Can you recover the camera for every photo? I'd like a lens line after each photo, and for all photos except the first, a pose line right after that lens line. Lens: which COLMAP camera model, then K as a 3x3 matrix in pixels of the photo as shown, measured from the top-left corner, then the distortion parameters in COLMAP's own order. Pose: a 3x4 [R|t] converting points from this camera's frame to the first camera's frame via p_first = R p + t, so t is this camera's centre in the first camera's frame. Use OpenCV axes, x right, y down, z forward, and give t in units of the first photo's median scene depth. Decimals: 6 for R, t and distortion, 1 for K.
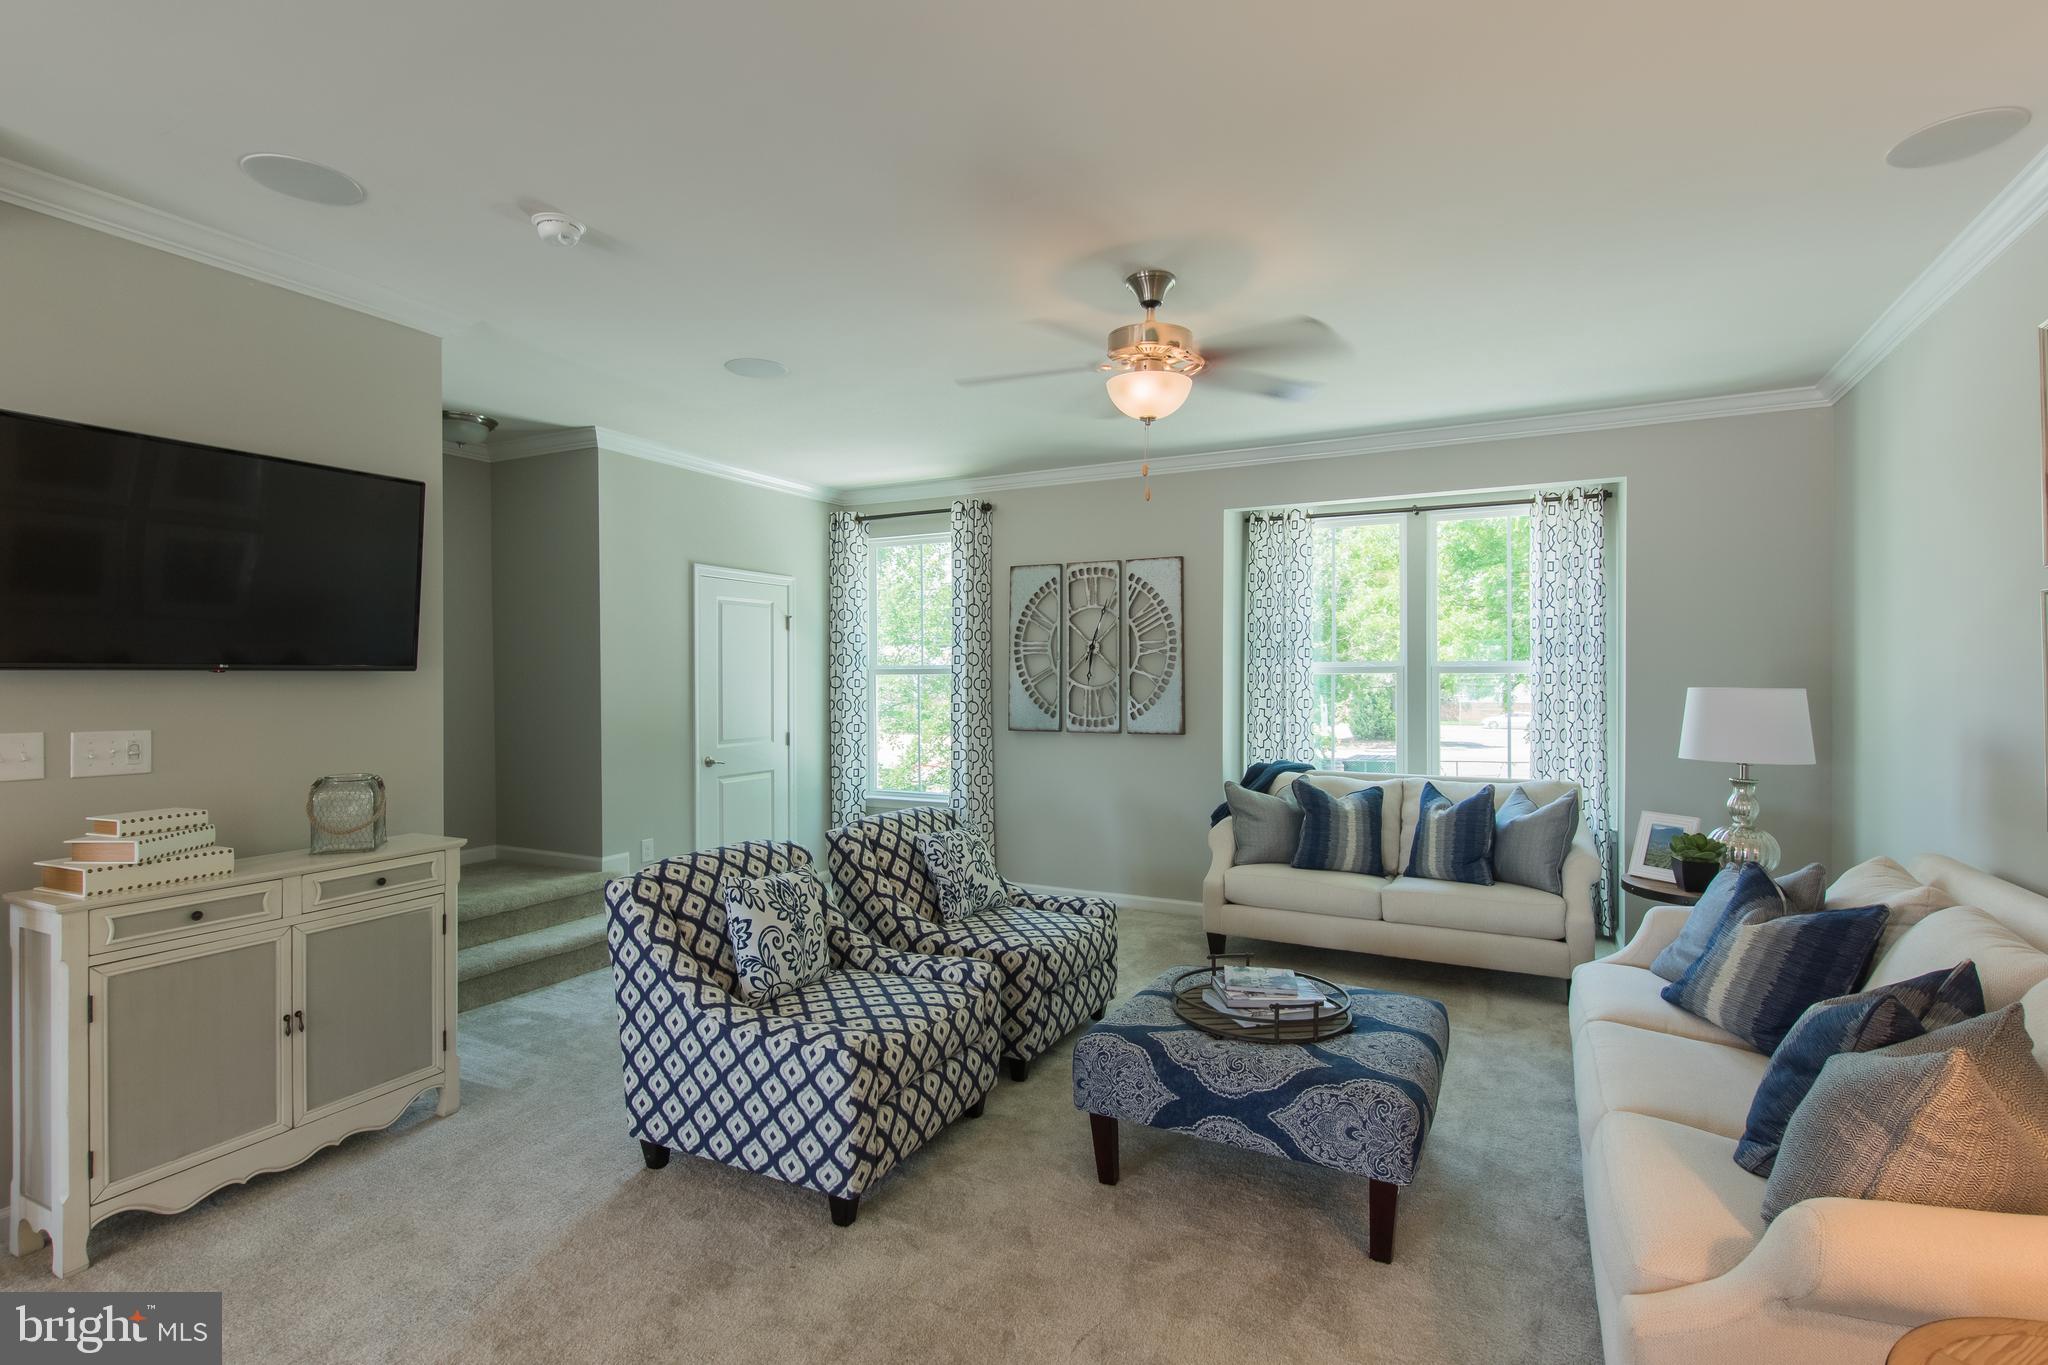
lens RADIAL K [[960.0, 0, 1056.2], [0, 960.0, 682.5], [0, 0, 1]] dist [-0.002930, -0.000819]
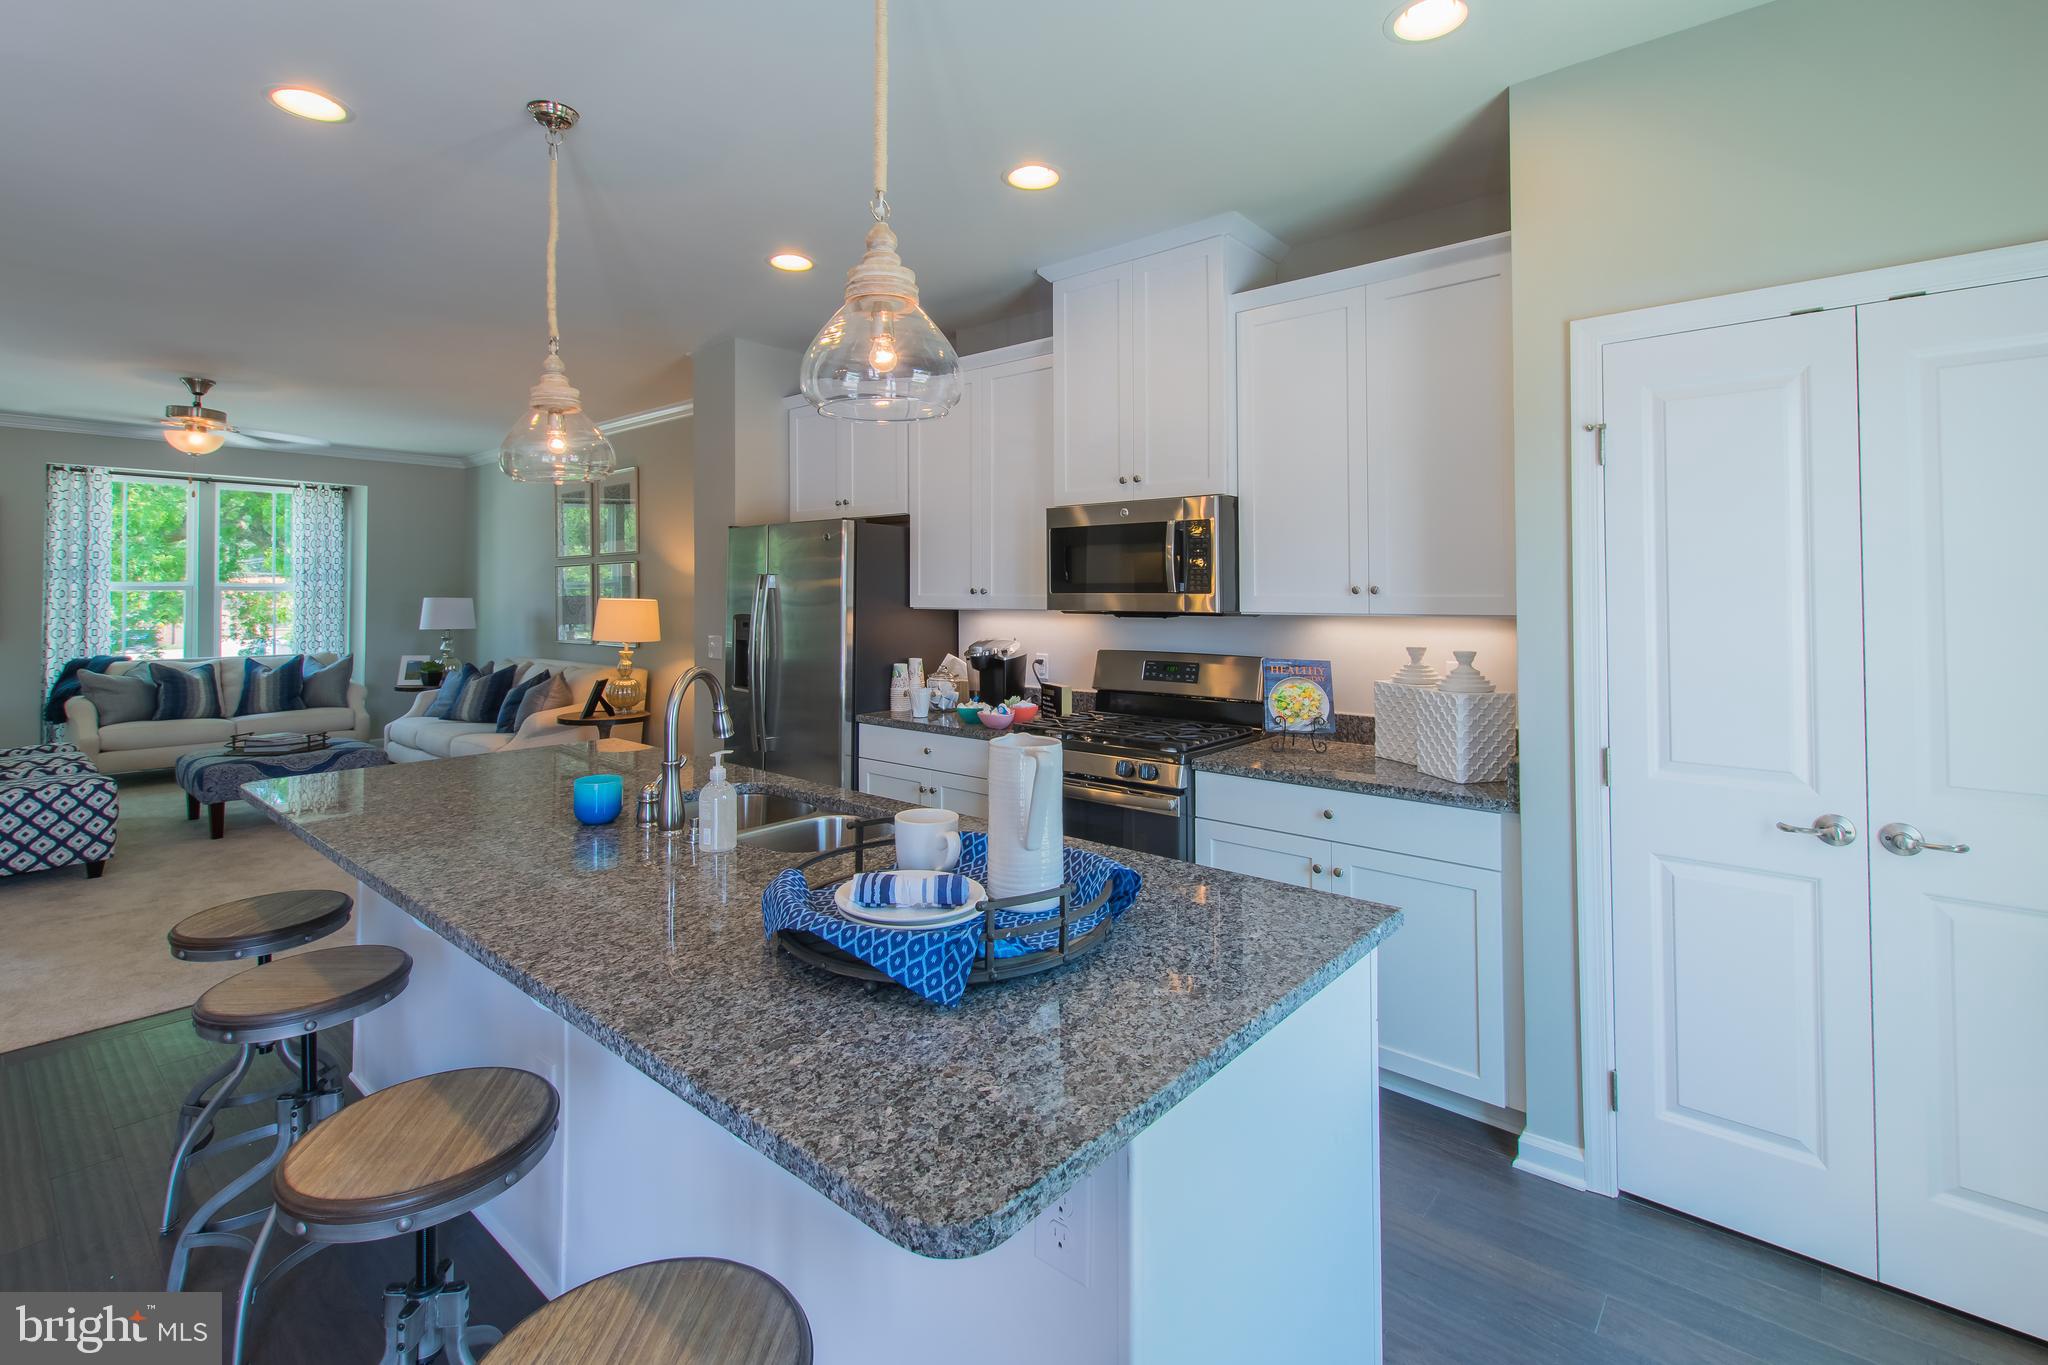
lens RADIAL K [[905.9, 0, 1012.9], [0, 905.9, 576.6], [0, 0, 1]] dist [0.002302, -0.001208]
pose [[0.236397, 0.018371, 0.971483, -1.408737], [0.006519, 0.999769, -0.020492, 0.011215], [-0.971635, 0.011177, 0.236222, -1.095853]]
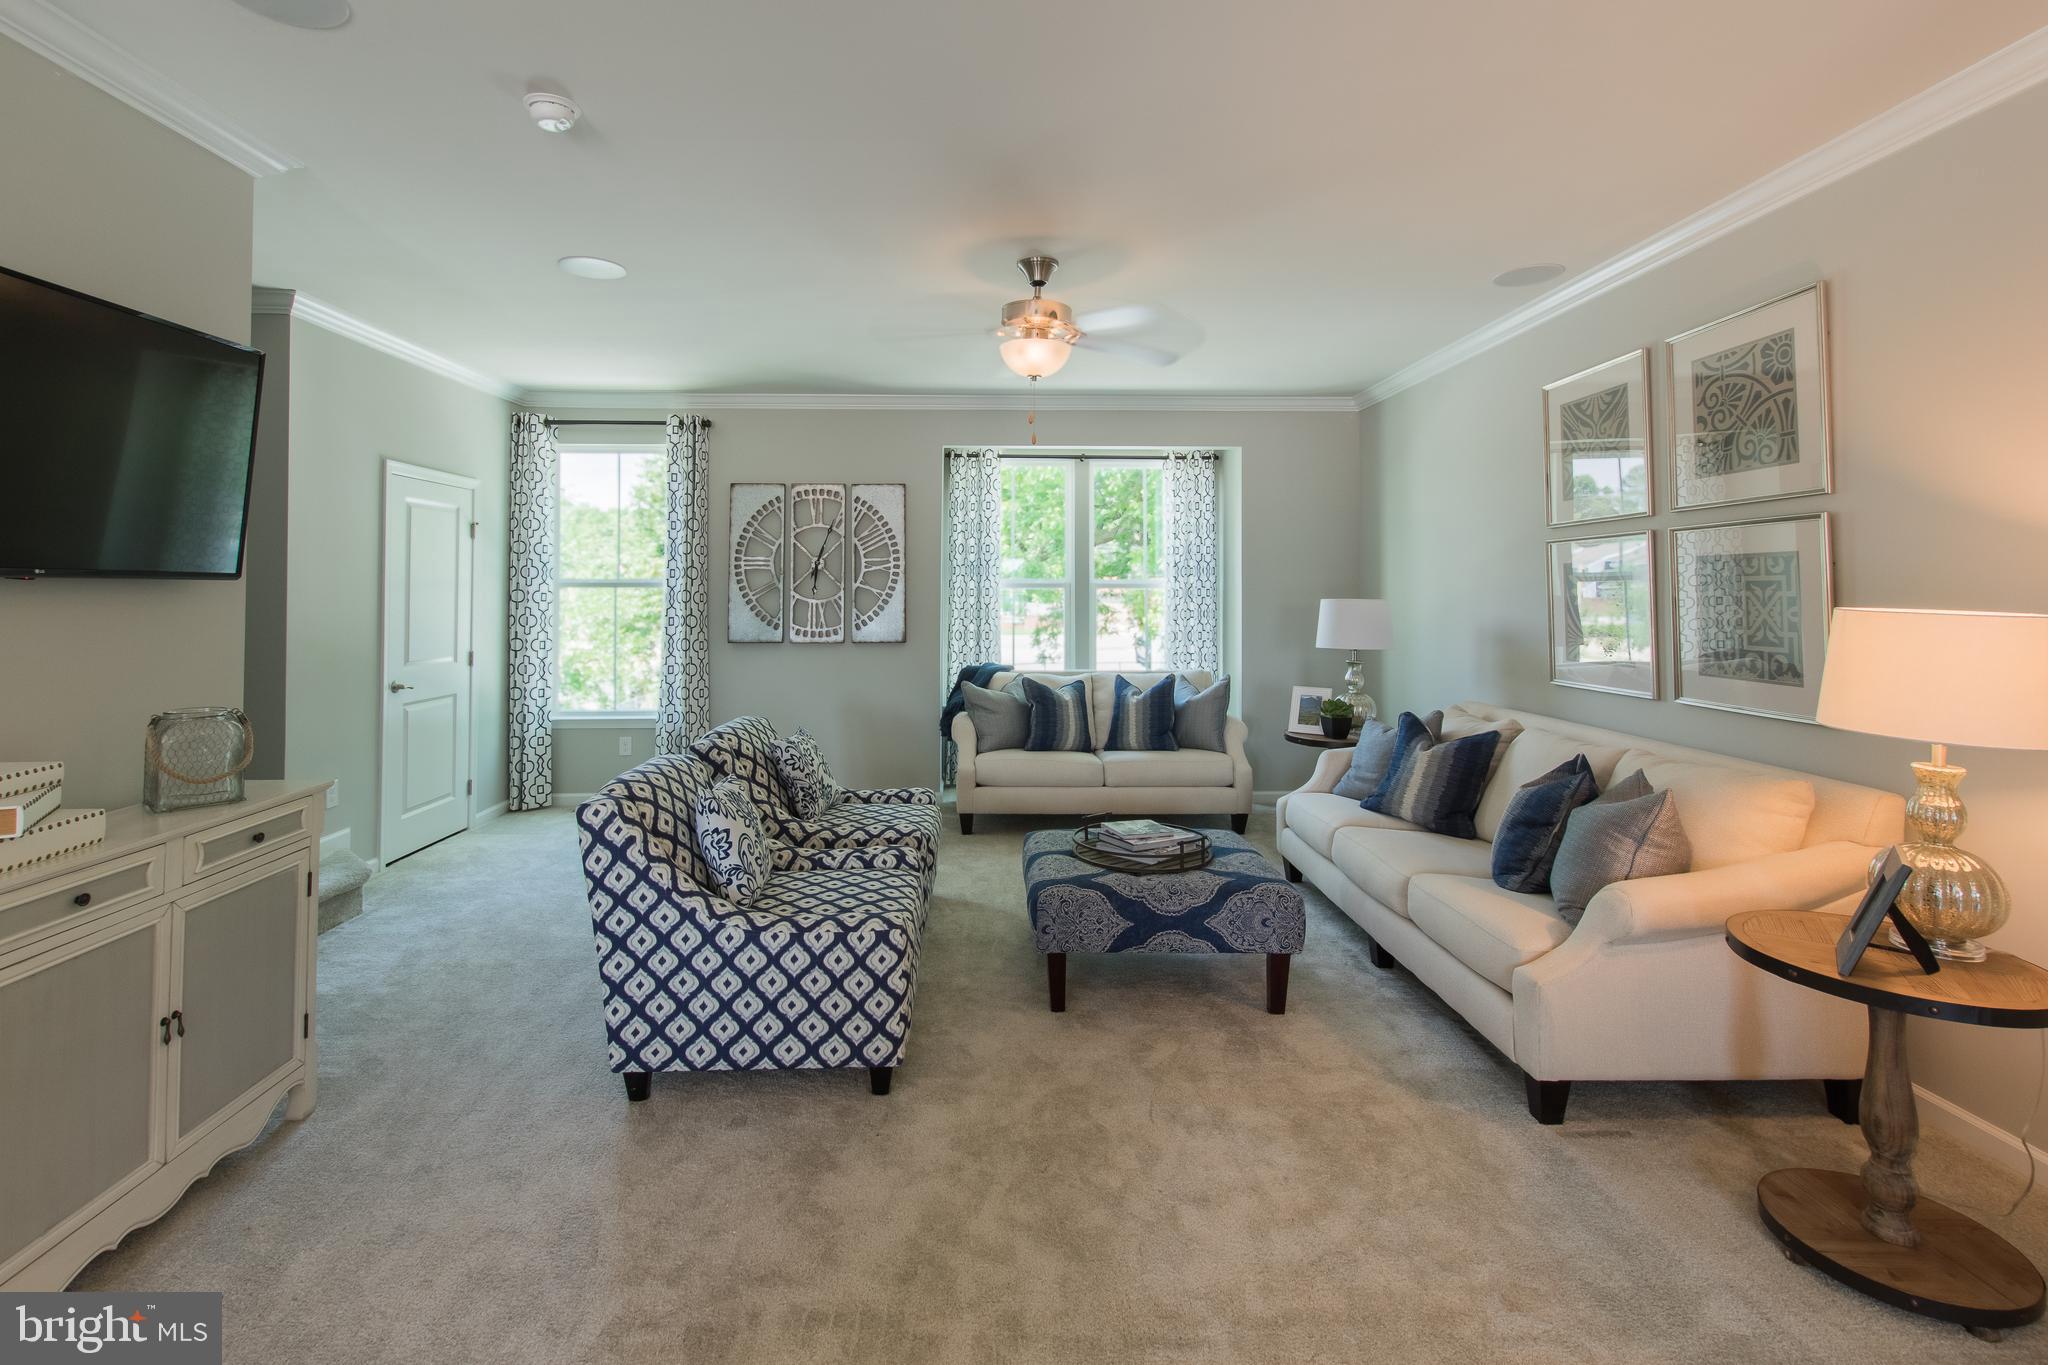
lens RADIAL K [[905.9, 0, 1012.9], [0, 905.9, 576.6], [0, 0, 1]] dist [0.002302, -0.001208]
pose [[0.883051, 0.010475, 0.469160, -0.523842], [0.000379, 0.999735, -0.023036, 0.003543], [-0.469277, 0.020519, 0.882813, 0.011620]]
